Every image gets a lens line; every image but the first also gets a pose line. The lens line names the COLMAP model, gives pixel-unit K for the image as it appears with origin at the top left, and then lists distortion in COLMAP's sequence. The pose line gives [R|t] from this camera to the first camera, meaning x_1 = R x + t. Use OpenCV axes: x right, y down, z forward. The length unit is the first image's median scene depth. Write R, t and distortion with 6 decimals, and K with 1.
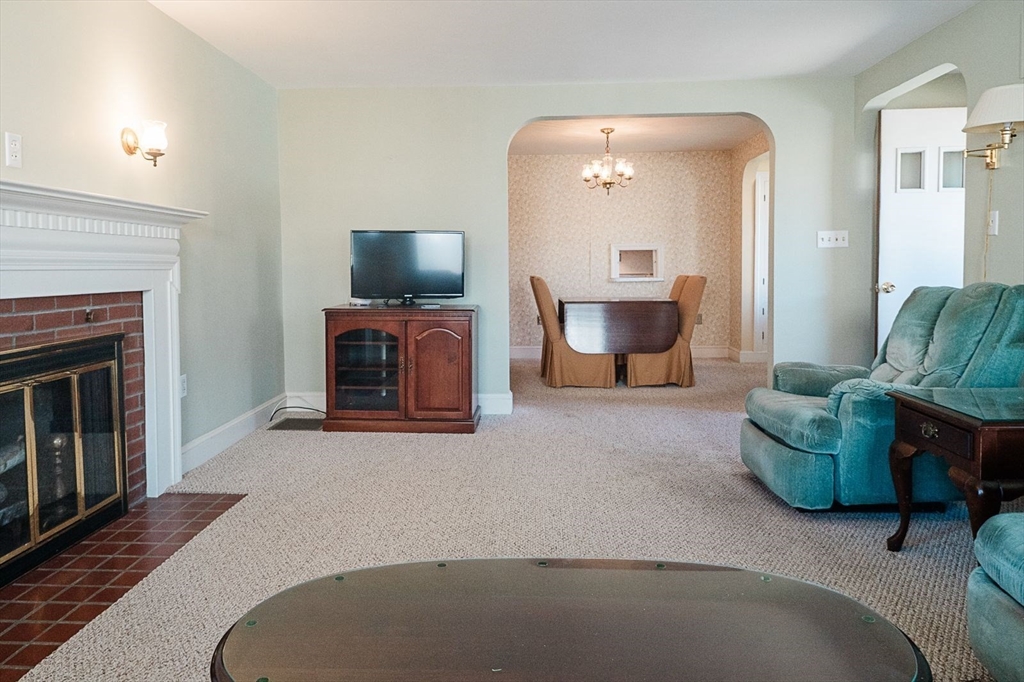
lens RADIAL K [[706.6, 0, 495.3], [0, 706.6, 302.0], [0, 0, 1]] dist [0.003656, -0.003016]
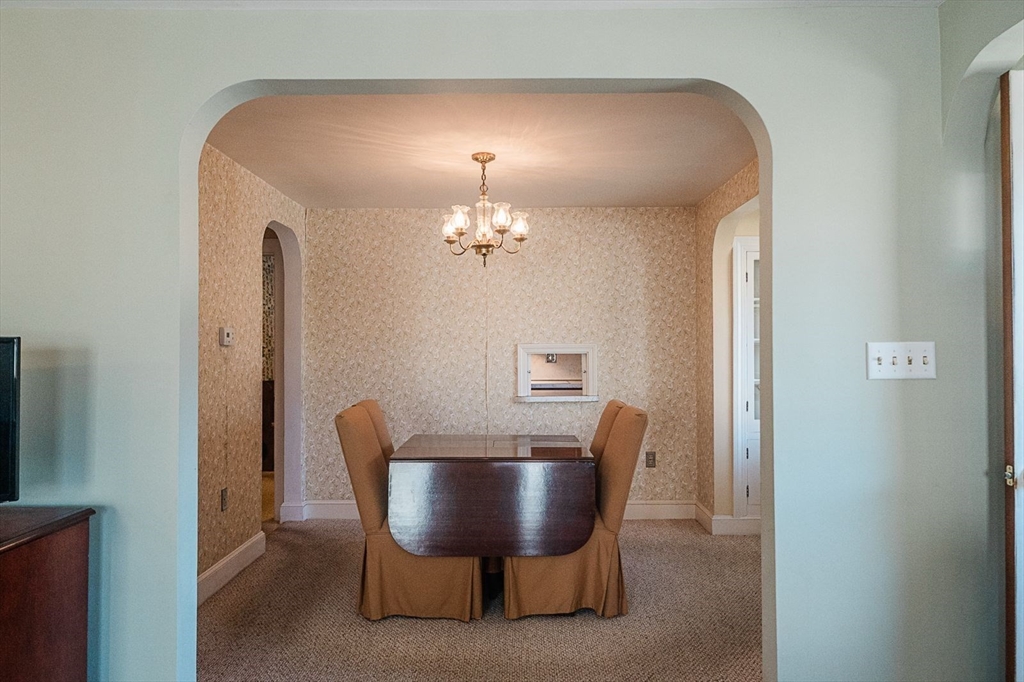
lens RADIAL K [[713.3, 0, 512.0], [0, 713.3, 341.0], [0, 0, 1]] dist [-0.006842, -0.003689]
pose [[0.998792, 0.009160, 0.048281, 0.155179], [-0.006090, 0.997972, -0.063362, -0.052962], [-0.048764, 0.062992, 0.996822, 0.417516]]
